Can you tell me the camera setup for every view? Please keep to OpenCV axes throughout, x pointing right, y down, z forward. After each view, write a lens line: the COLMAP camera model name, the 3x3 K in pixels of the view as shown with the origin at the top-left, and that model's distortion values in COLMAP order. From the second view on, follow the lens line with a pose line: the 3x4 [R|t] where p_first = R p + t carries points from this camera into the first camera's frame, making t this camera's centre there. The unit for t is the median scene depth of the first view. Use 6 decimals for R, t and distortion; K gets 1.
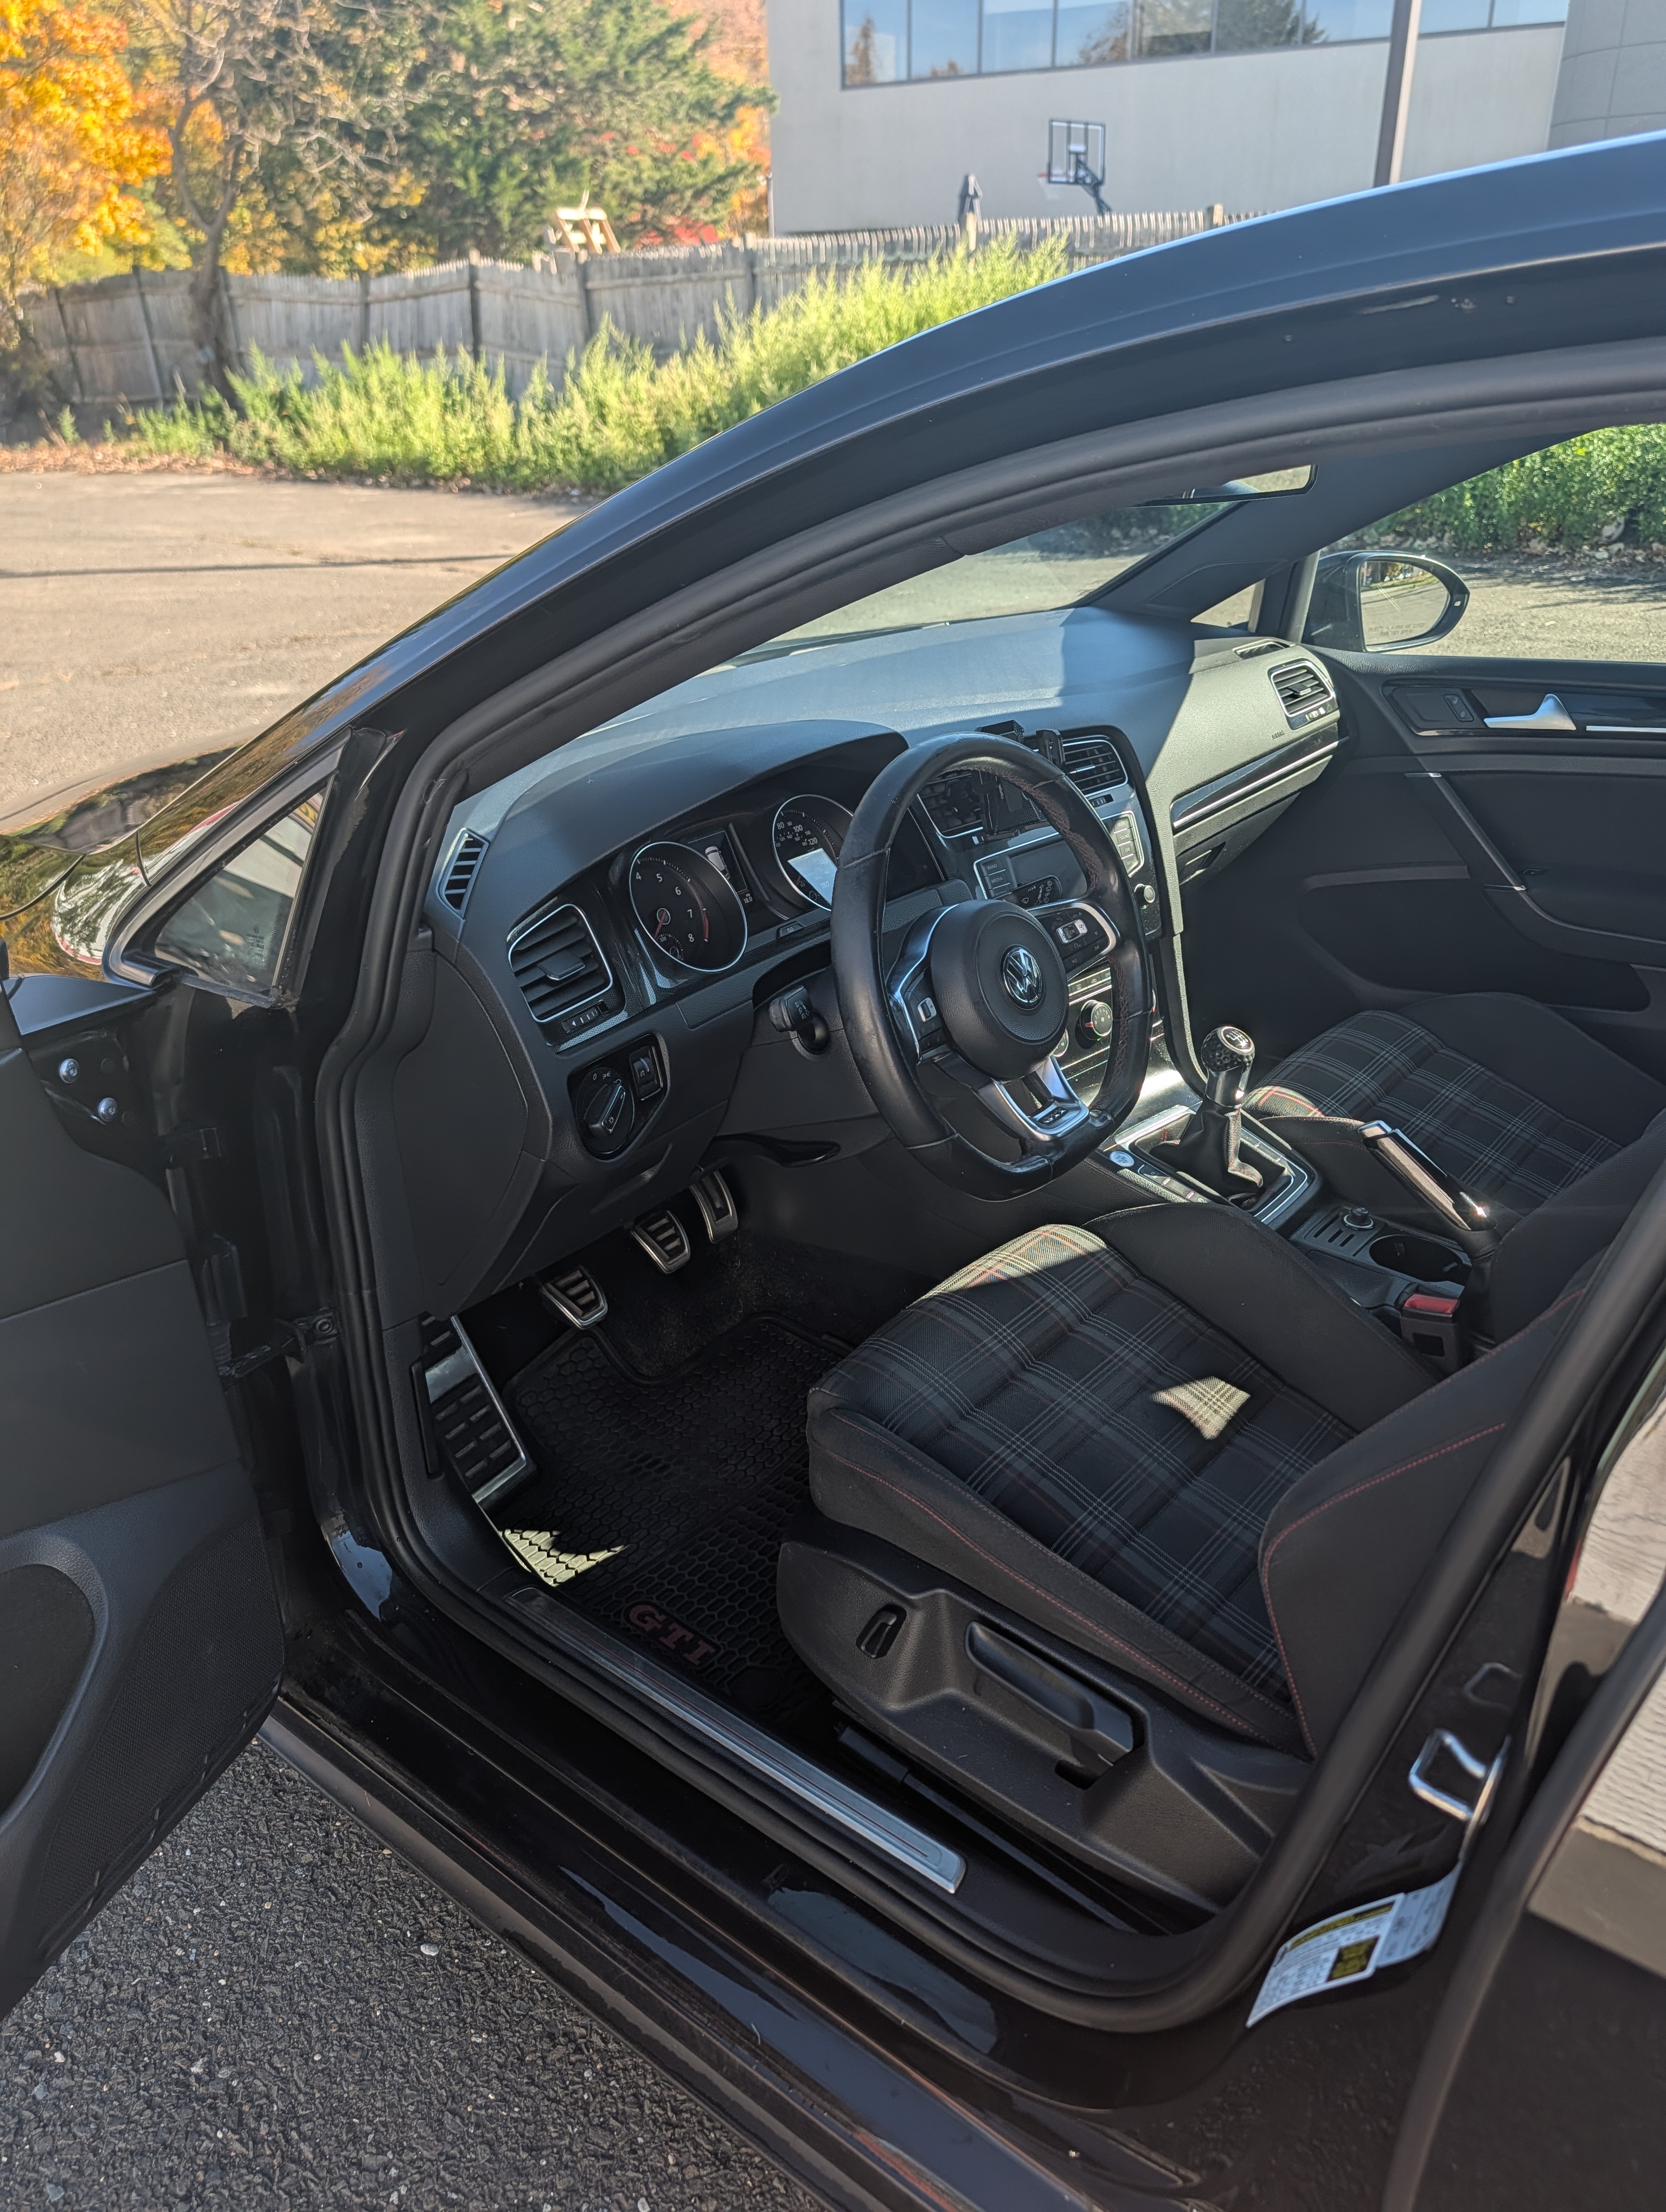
lens RADIAL K [[1471.3, 0, 833.0], [0, 1471.3, 1106.0], [0, 0, 1]] dist [-0.002979, -0.001248]
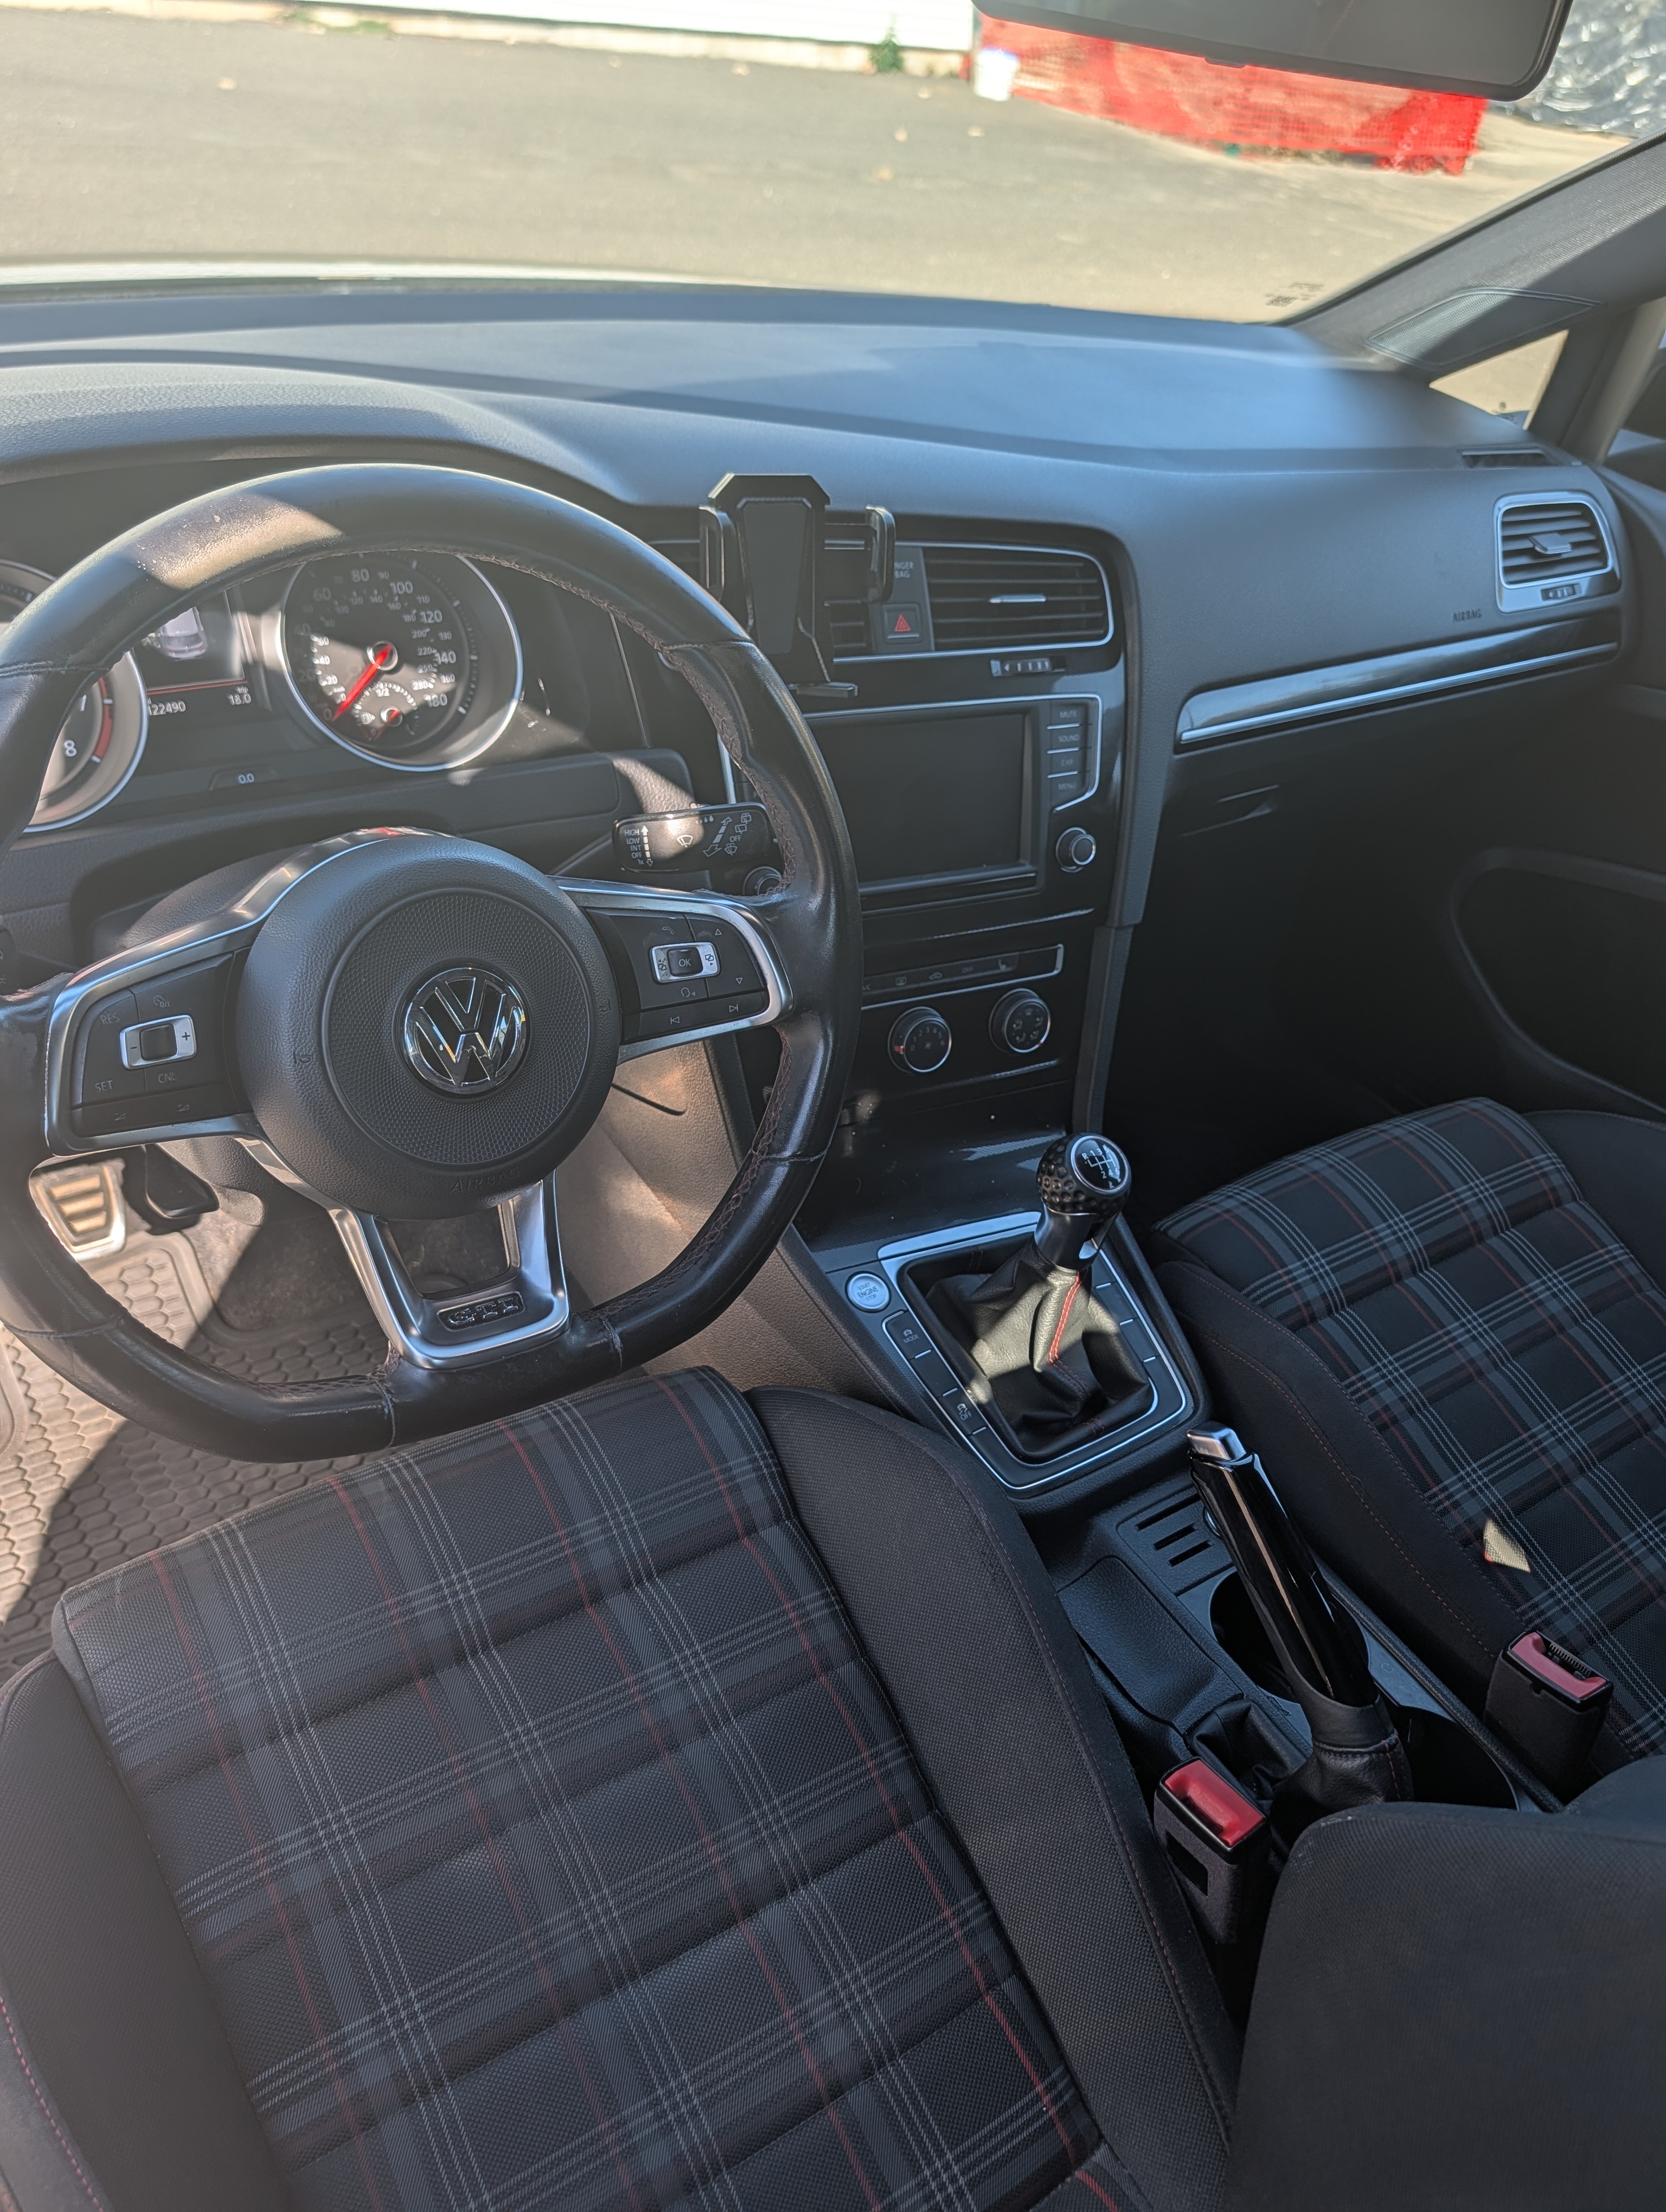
lens RADIAL K [[1471.3, 0, 833.0], [0, 1471.3, 1106.0], [0, 0, 1]] dist [-0.002979, -0.001248]
pose [[0.946157, 0.298709, -0.124738, 0.239936], [-0.266337, 0.937370, 0.224506, -0.167409], [0.183987, -0.179196, 0.966456, 0.458998]]
